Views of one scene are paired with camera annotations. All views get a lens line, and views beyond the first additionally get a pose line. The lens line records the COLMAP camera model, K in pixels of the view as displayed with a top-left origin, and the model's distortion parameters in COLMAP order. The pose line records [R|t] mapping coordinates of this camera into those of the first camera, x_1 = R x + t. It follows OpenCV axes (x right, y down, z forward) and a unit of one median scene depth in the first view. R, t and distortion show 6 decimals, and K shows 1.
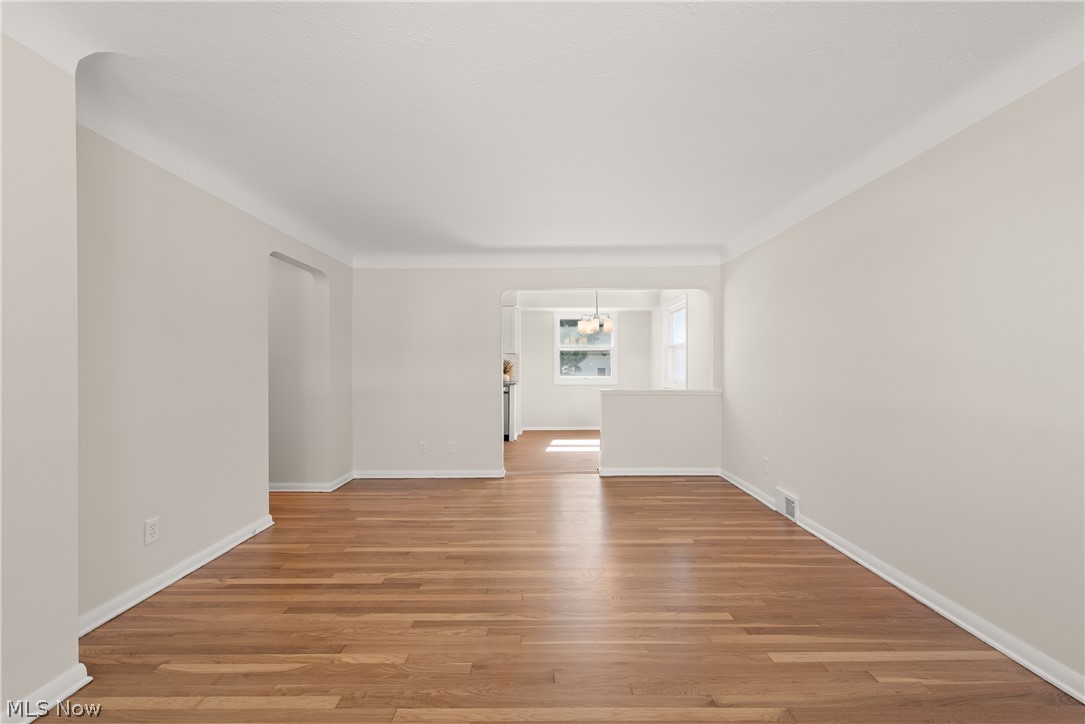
lens RADIAL K [[433.1, 0, 531.7], [0, 433.1, 368.7], [0, 0, 1]] dist [0.004271, -0.002329]
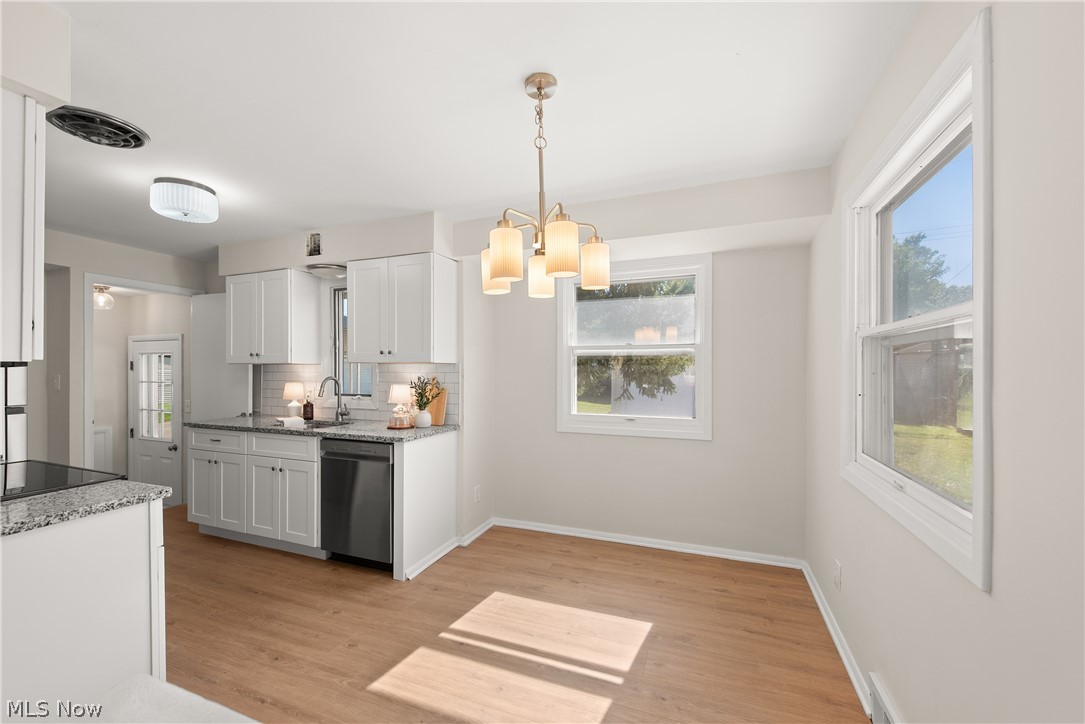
lens RADIAL K [[433.1, 0, 541.0], [0, 433.1, 367.4], [0, 0, 1]] dist [0.004271, -0.002329]
pose [[0.937469, -0.005081, -0.348031, 0.466605], [0.000630, 0.999917, -0.012900, -0.054999], [0.348067, 0.011874, 0.937394, 1.429821]]
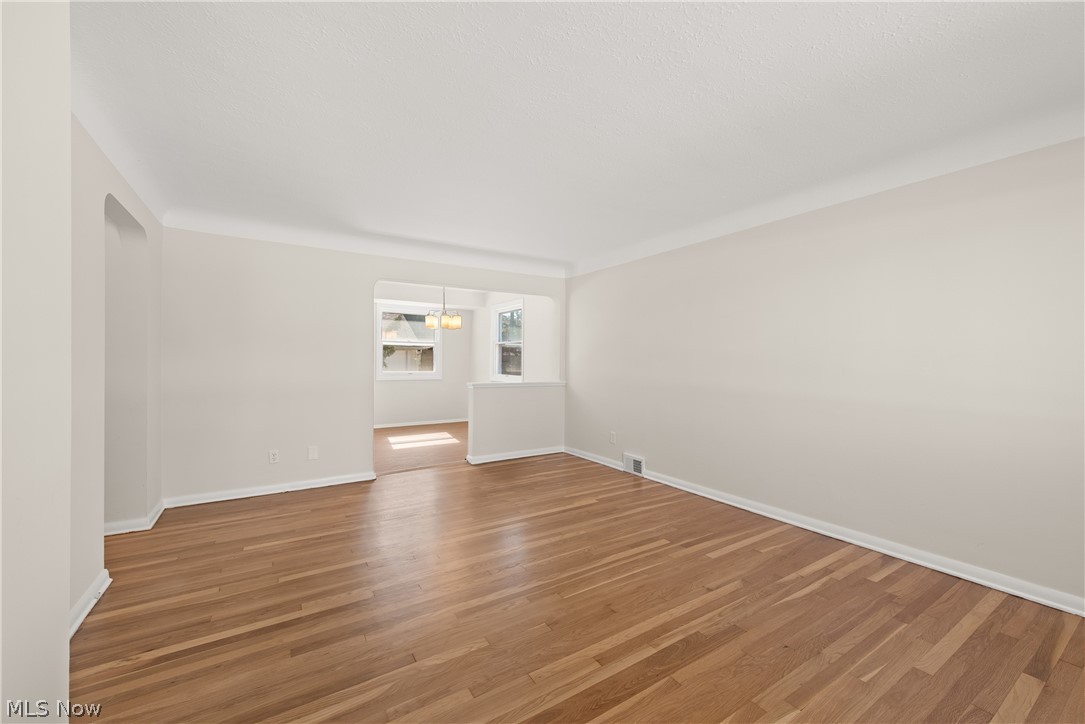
lens RADIAL K [[433.1, 0, 536.7], [0, 433.1, 358.7], [0, 0, 1]] dist [0.004271, -0.002329]
pose [[0.844058, 0.008789, 0.536180, -0.393015], [-0.001061, 0.999891, -0.014720, 0.006600], [-0.536251, 0.011856, 0.843975, 0.031082]]
